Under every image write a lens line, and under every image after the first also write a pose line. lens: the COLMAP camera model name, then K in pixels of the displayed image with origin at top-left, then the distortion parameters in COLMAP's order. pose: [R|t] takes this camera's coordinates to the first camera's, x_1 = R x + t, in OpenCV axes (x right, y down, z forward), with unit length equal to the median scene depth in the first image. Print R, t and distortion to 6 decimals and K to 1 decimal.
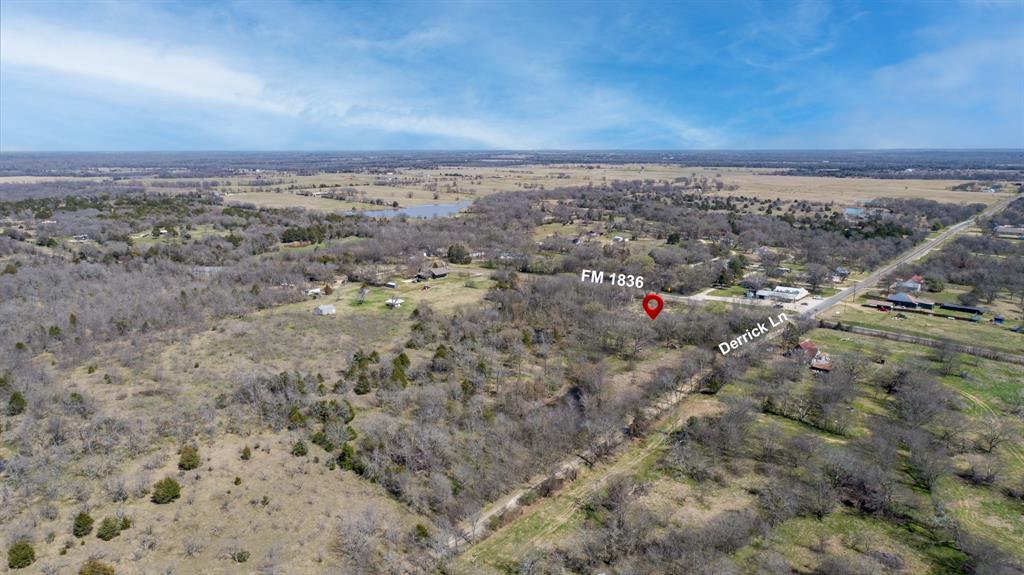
lens RADIAL K [[701.4, 0, 515.7], [0, 701.4, 286.8], [0, 0, 1]] dist [-0.006124, 0.002171]
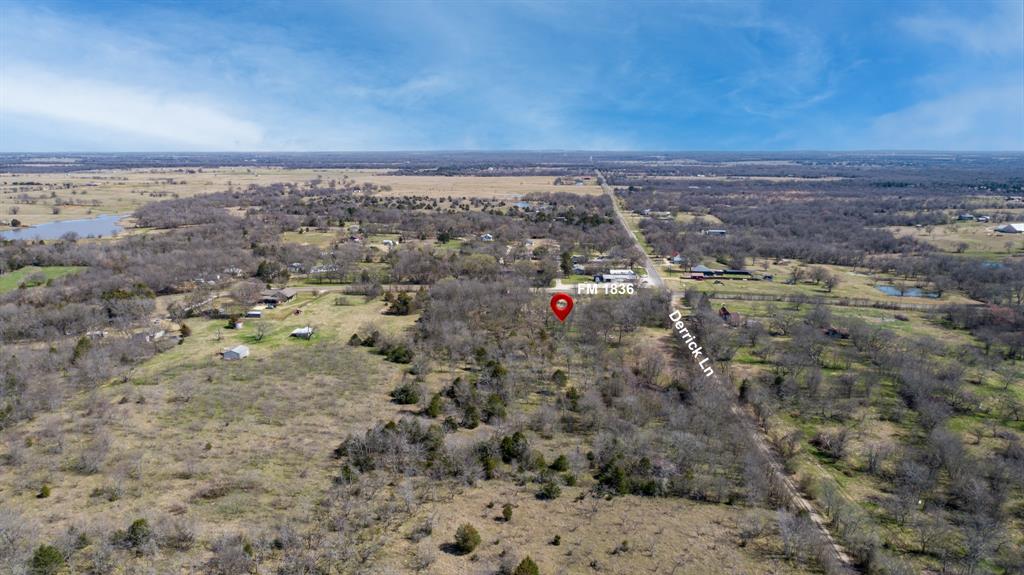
lens RADIAL K [[701.4, 0, 515.7], [0, 701.4, 286.8], [0, 0, 1]] dist [-0.006124, 0.002171]
pose [[0.814723, -0.110556, 0.569213, -0.104872], [0.112029, 0.993172, 0.032551, -0.007259], [-0.568925, 0.037248, 0.821546, 0.037689]]
